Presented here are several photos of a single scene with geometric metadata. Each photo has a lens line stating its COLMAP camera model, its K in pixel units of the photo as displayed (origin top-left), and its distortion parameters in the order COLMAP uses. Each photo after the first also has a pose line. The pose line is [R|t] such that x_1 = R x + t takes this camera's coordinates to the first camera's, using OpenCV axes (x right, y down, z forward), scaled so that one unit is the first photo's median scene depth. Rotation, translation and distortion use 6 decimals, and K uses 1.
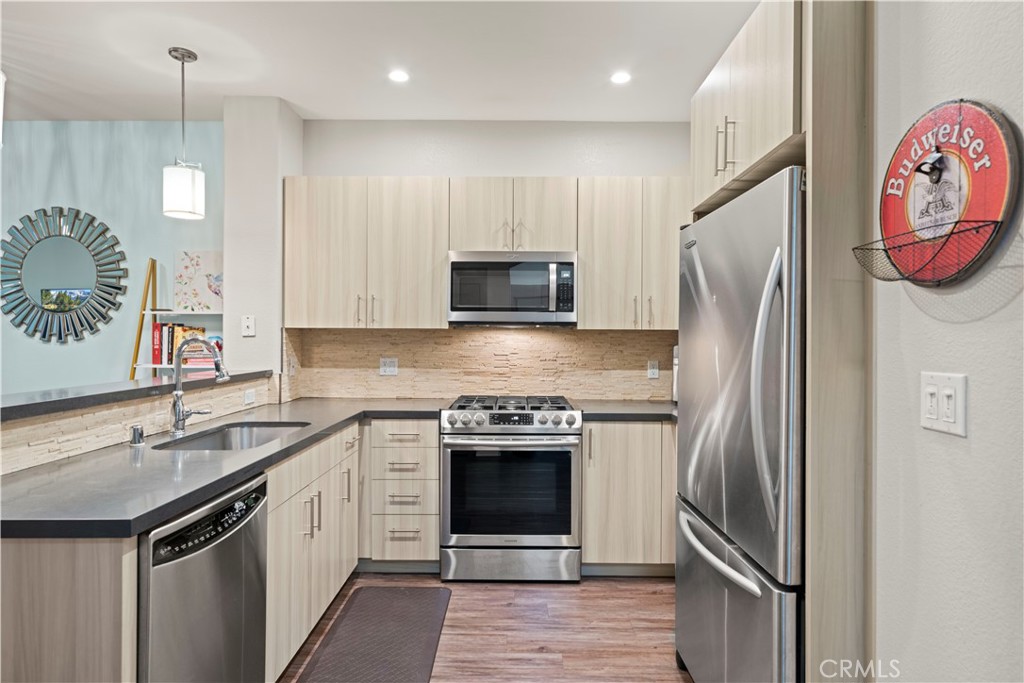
lens RADIAL K [[570.7, 0, 504.4], [0, 570.7, 336.7], [0, 0, 1]] dist [0.002439, 0.000110]
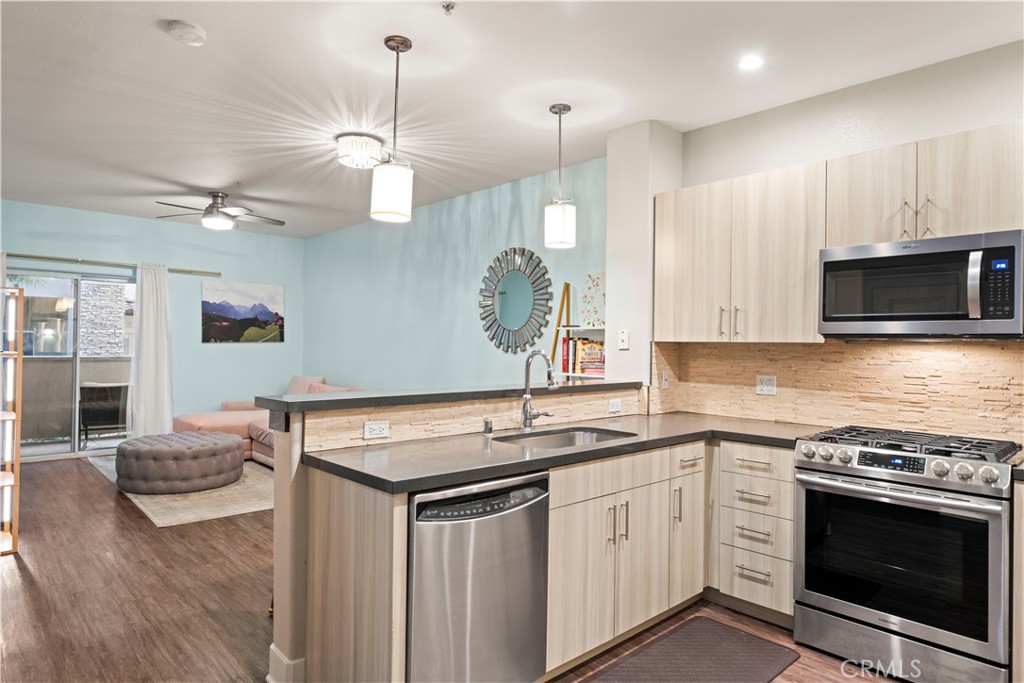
lens RADIAL K [[599.4, 0, 511.9], [0, 599.4, 340.9], [0, 0, 1]] dist [0.005796, 0.000437]
pose [[0.695477, 0.000139, -0.718549, 0.214049], [-0.010296, 0.999899, -0.009771, -0.003674], [0.718475, 0.014194, 0.695408, 0.067595]]
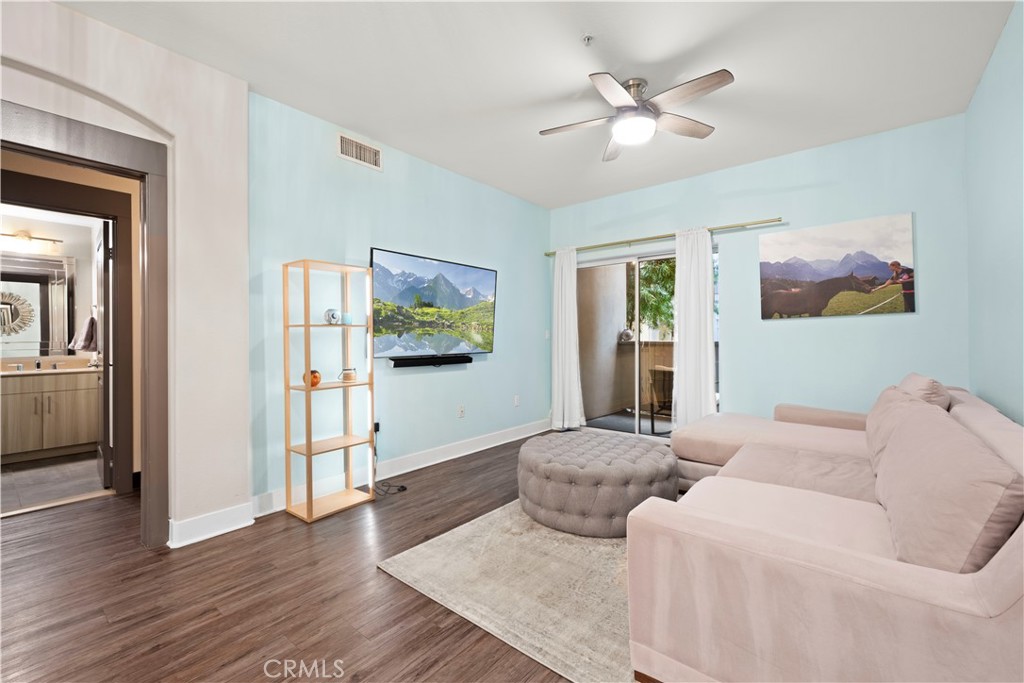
lens RADIAL K [[434.9, 0, 502.5], [0, 434.9, 338.2], [0, 0, 1]] dist [0.000470, -0.000040]
pose [[-0.624927, -0.002801, -0.780678, -0.806320], [0.002949, 0.999978, -0.005948, 0.047459], [0.780677, -0.006019, -0.624905, 0.966834]]
